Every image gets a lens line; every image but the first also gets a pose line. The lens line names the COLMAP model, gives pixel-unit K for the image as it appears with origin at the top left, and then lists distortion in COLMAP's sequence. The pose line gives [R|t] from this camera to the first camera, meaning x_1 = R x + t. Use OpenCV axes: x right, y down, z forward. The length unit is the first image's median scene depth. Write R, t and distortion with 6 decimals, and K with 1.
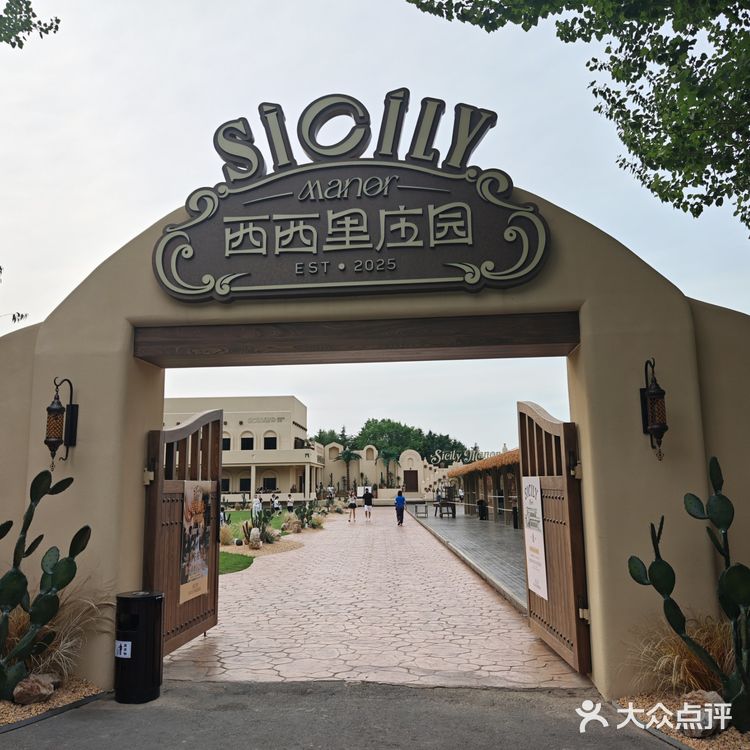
lens RADIAL K [[673.5, 0, 374.8], [0, 673.5, 376.2], [0, 0, 1]] dist [0.040519, -0.057024]
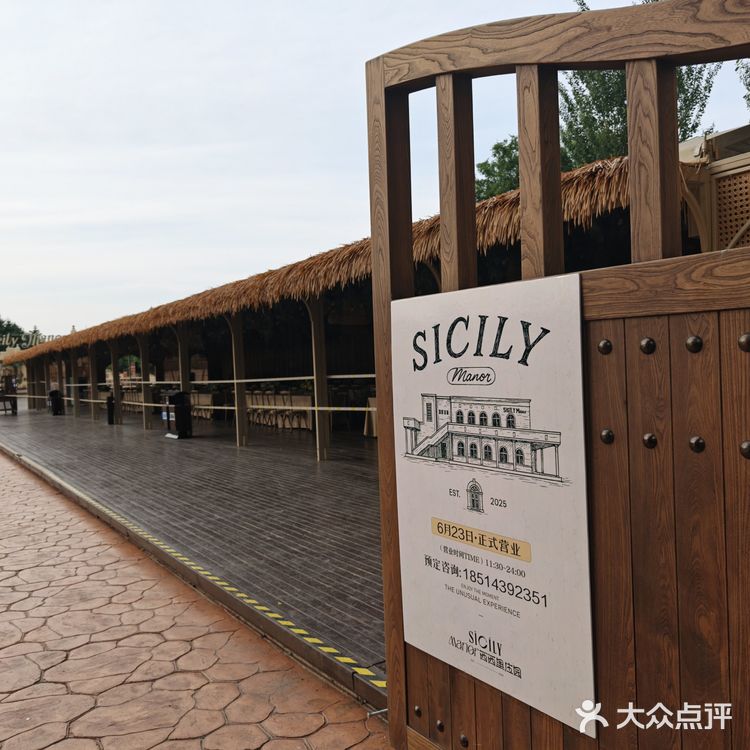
lens RADIAL K [[673.5, 0, 377.6], [0, 673.5, 372.3], [0, 0, 1]] dist [0.040519, -0.057024]
pose [[0.813847, -0.032356, 0.580178, 0.044533], [-0.061076, 0.988155, 0.140782, 0.177584], [-0.577861, -0.150010, 0.802231, 0.955370]]
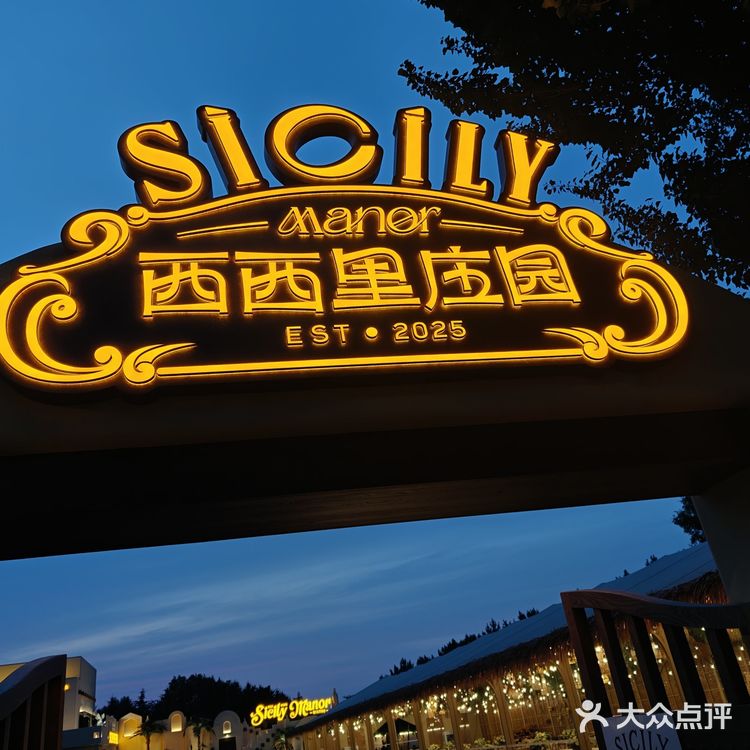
lens RADIAL K [[673.5, 0, 375.6], [0, 673.5, 375.7], [0, 0, 1]] dist [0.040519, -0.057024]
pose [[0.959488, 0.012700, 0.281463, -0.195667], [0.082261, 0.942829, -0.322964, 0.047714], [-0.269473, 0.333033, 0.903589, 0.497055]]
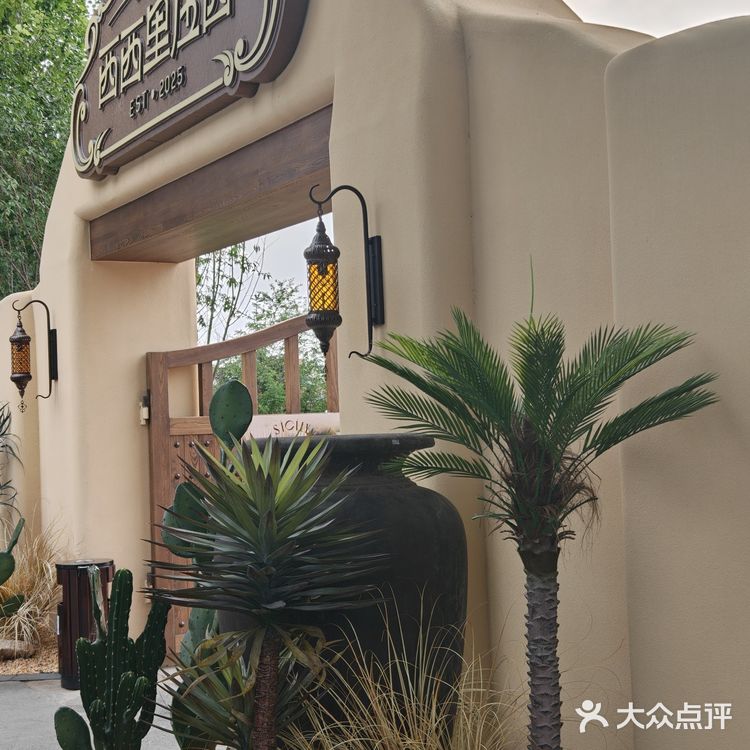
lens RADIAL K [[1349.0, 0, 375.0], [0, 1349.0, 375.0], [0, 0, 1]] dist [-0.021835, 0.000000]
pose [[0.565920, -0.027754, -0.823993, 1.082852], [0.160926, 0.983928, 0.077383, 0.032768], [0.808602, -0.176395, 0.561291, 0.394563]]
